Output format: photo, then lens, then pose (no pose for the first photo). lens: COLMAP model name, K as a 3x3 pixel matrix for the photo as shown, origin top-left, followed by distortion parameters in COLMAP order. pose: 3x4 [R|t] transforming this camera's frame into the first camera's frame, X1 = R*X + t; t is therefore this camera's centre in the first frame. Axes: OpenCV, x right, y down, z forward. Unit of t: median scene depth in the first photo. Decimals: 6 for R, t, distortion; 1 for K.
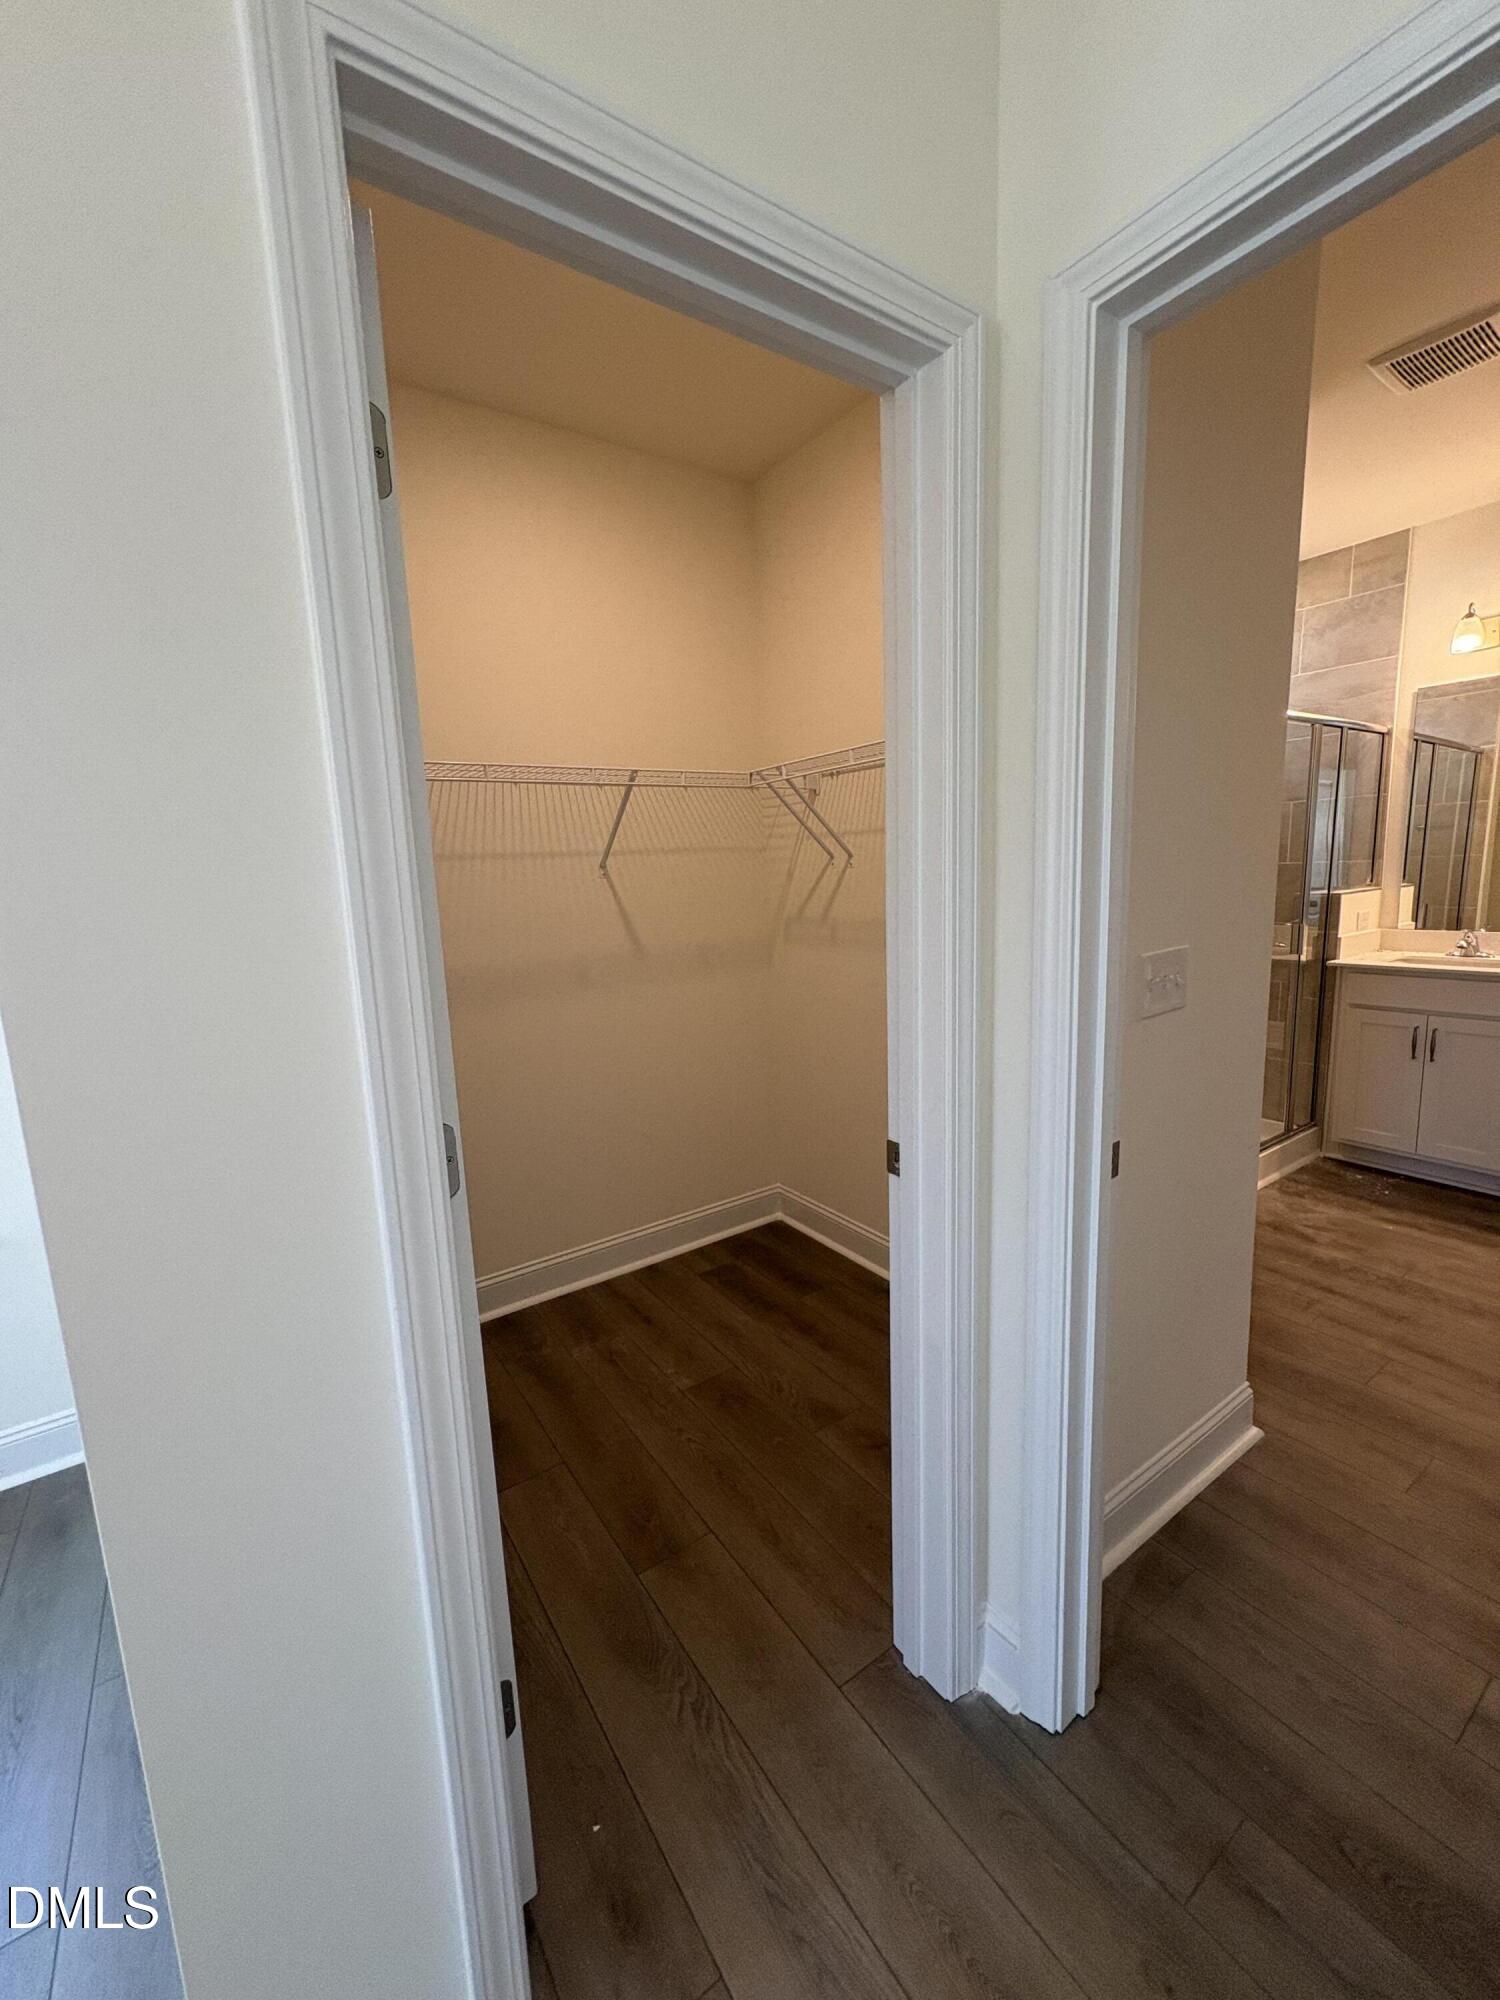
lens RADIAL K [[802.6, 0, 746.8], [0, 802.6, 1005.5], [0, 0, 1]] dist [0.001267, 0.000751]
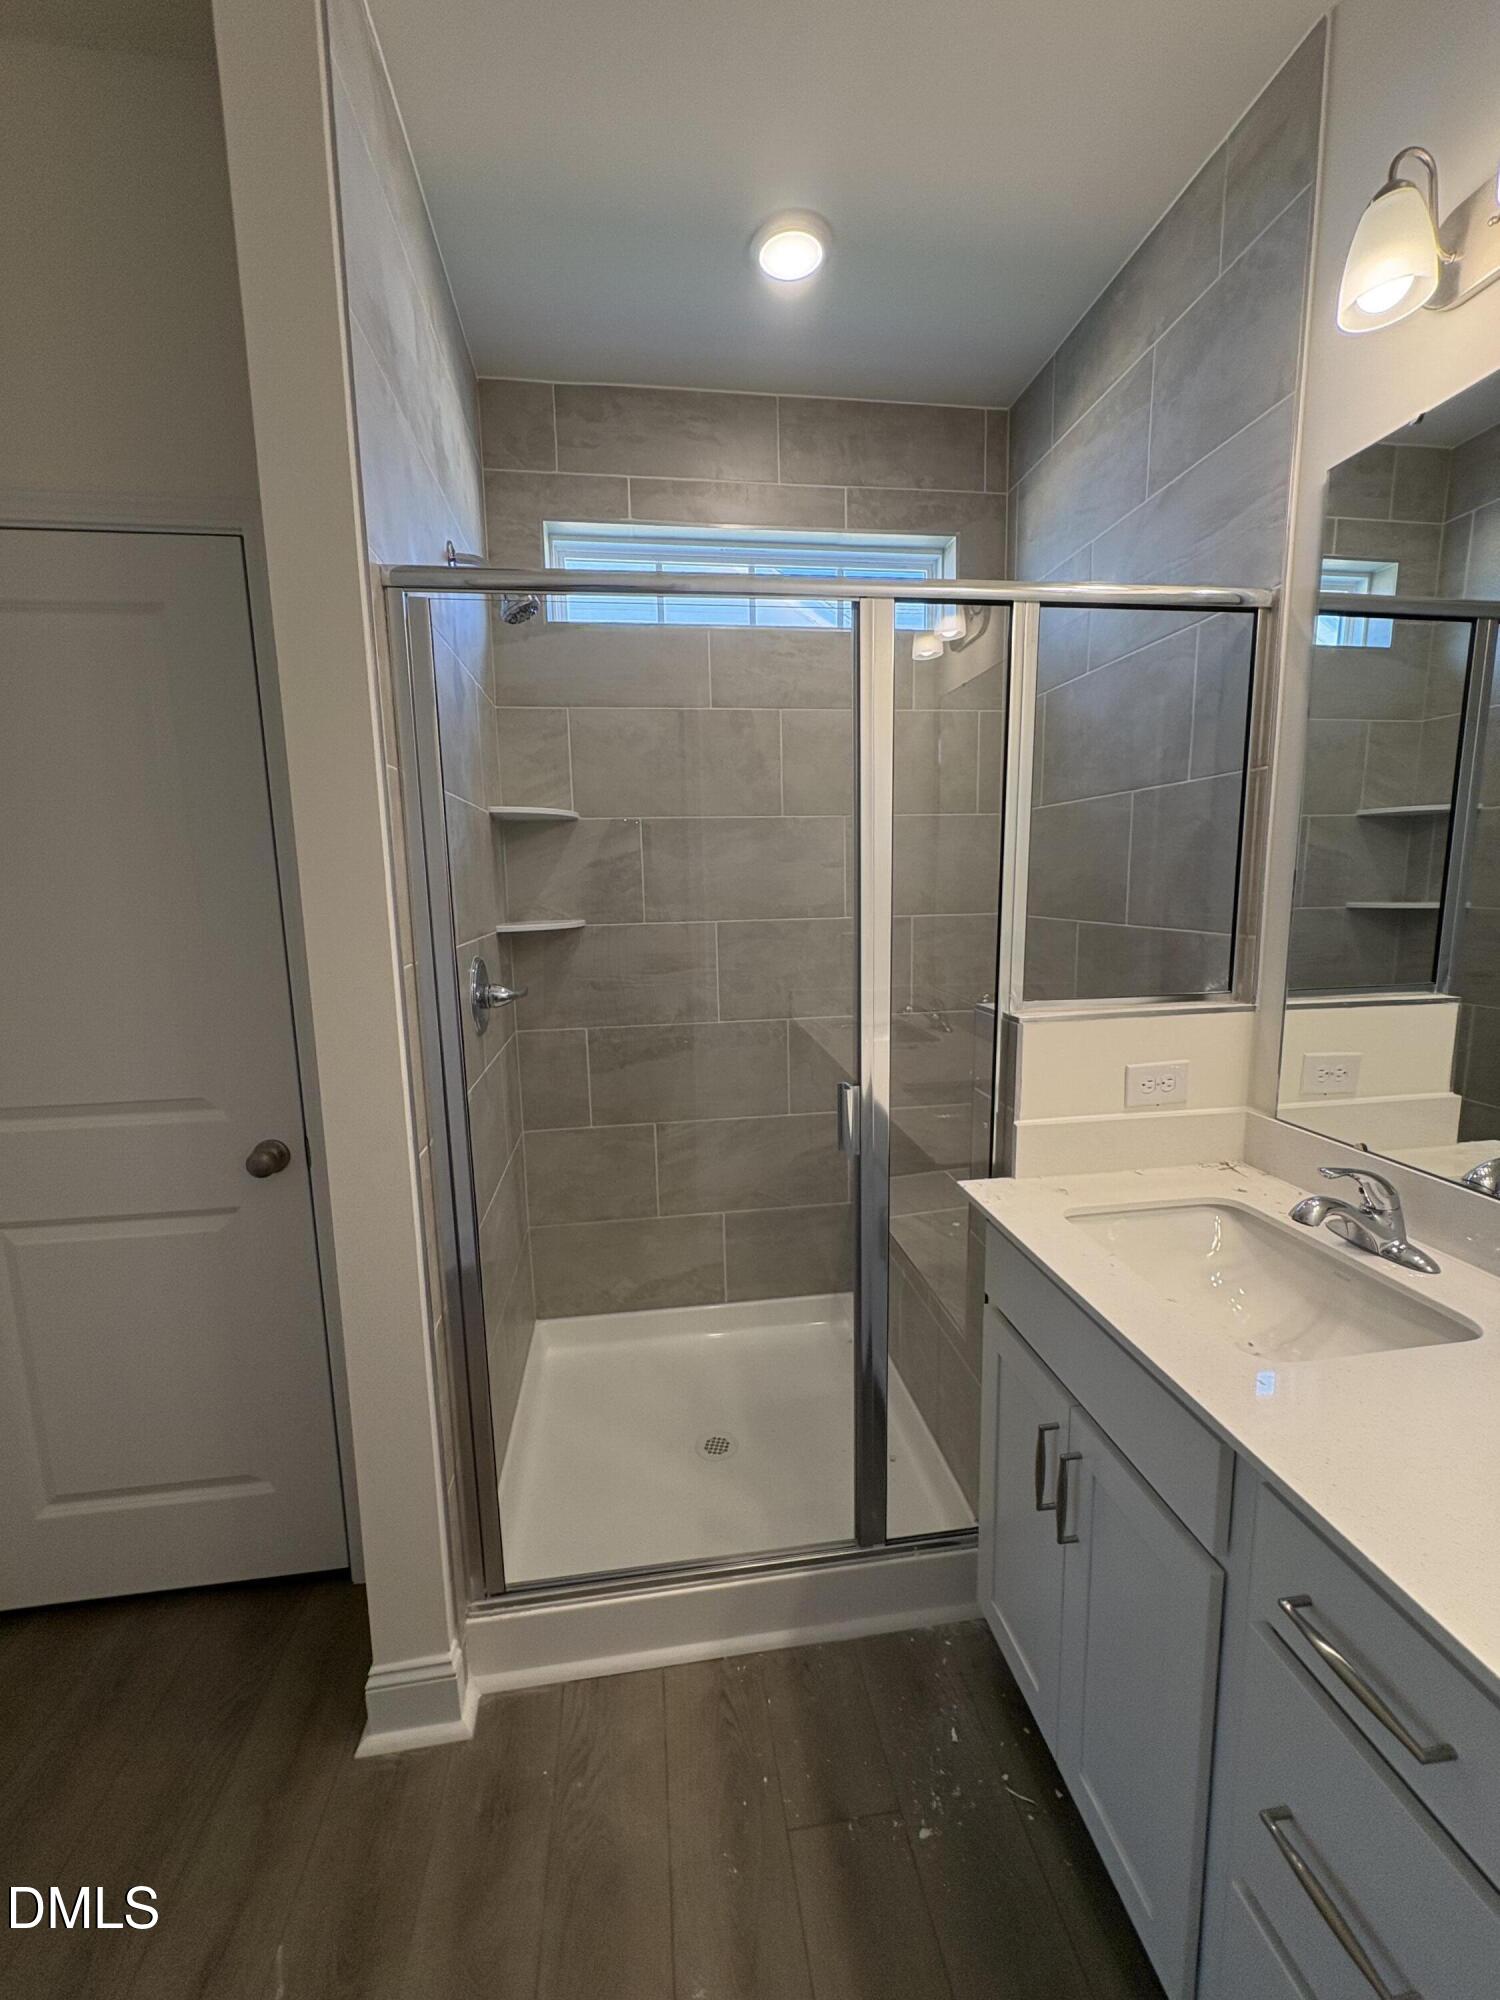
lens RADIAL K [[802.6, 0, 748.7], [0, 802.6, 995.9], [0, 0, 1]] dist [0.001267, 0.000751]
pose [[0.891421, 0.089914, -0.444167, 0.788768], [-0.088742, 0.995778, 0.023477, -0.147289], [0.444403, 0.018488, 0.895636, 0.571598]]
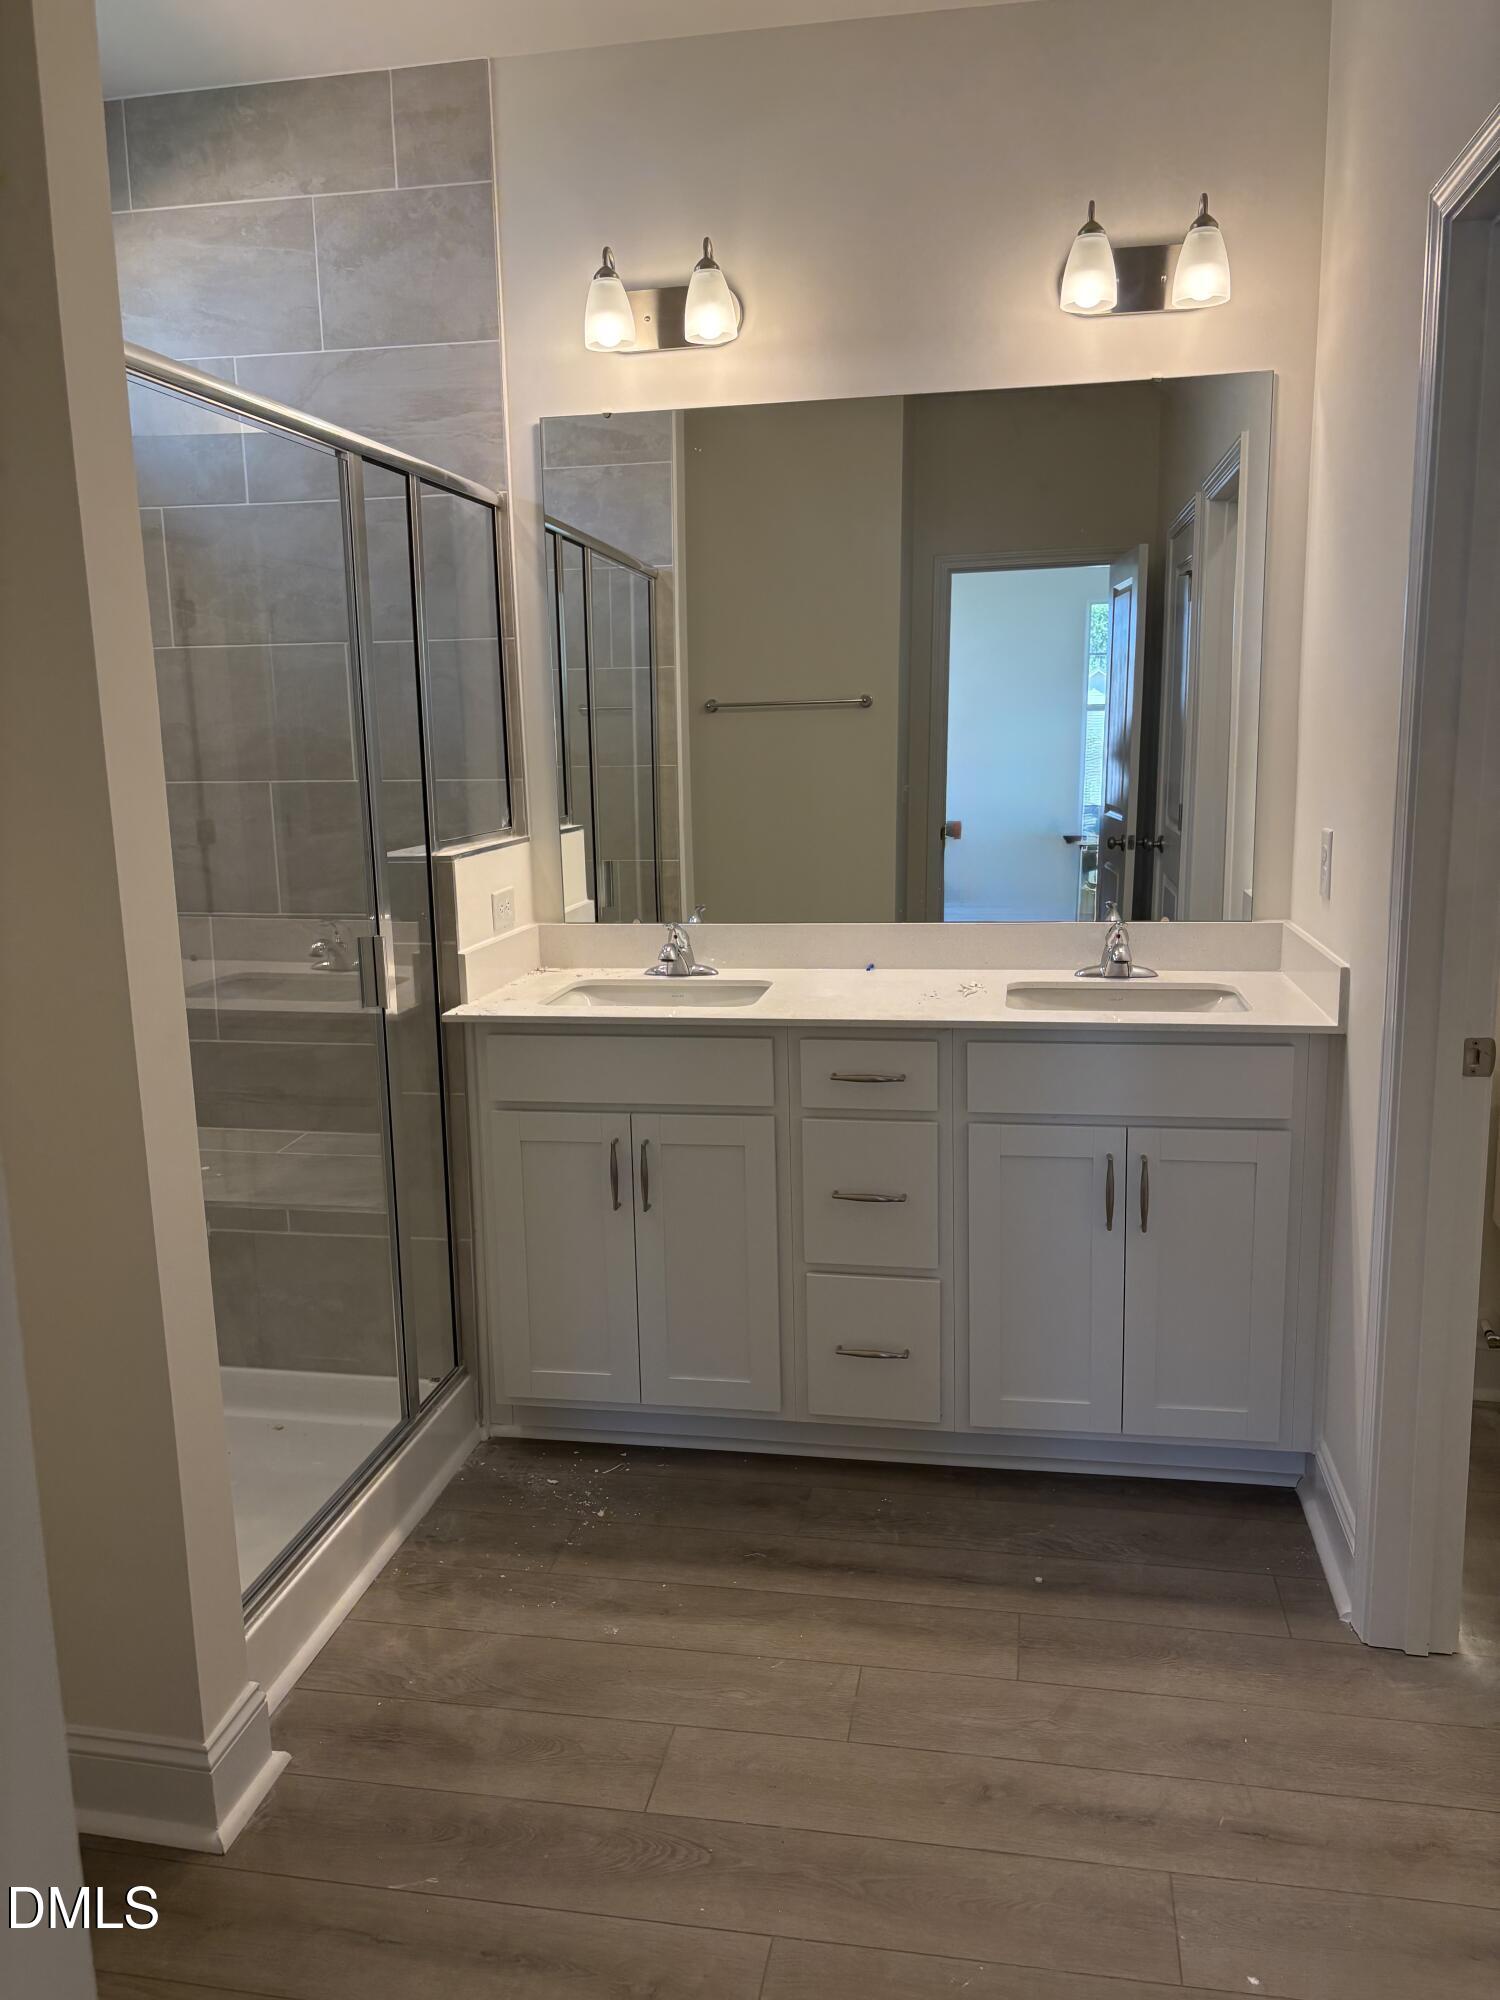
lens RADIAL K [[1537.1, 0, 748.1], [0, 1537.1, 1003.9], [0, 0, 1]] dist [0.080108, -0.068943]
pose [[0.709600, -0.096607, 0.697950, 0.249219], [0.104118, 0.994058, 0.031737, -0.067542], [-0.696870, 0.050149, 0.715443, 0.276893]]
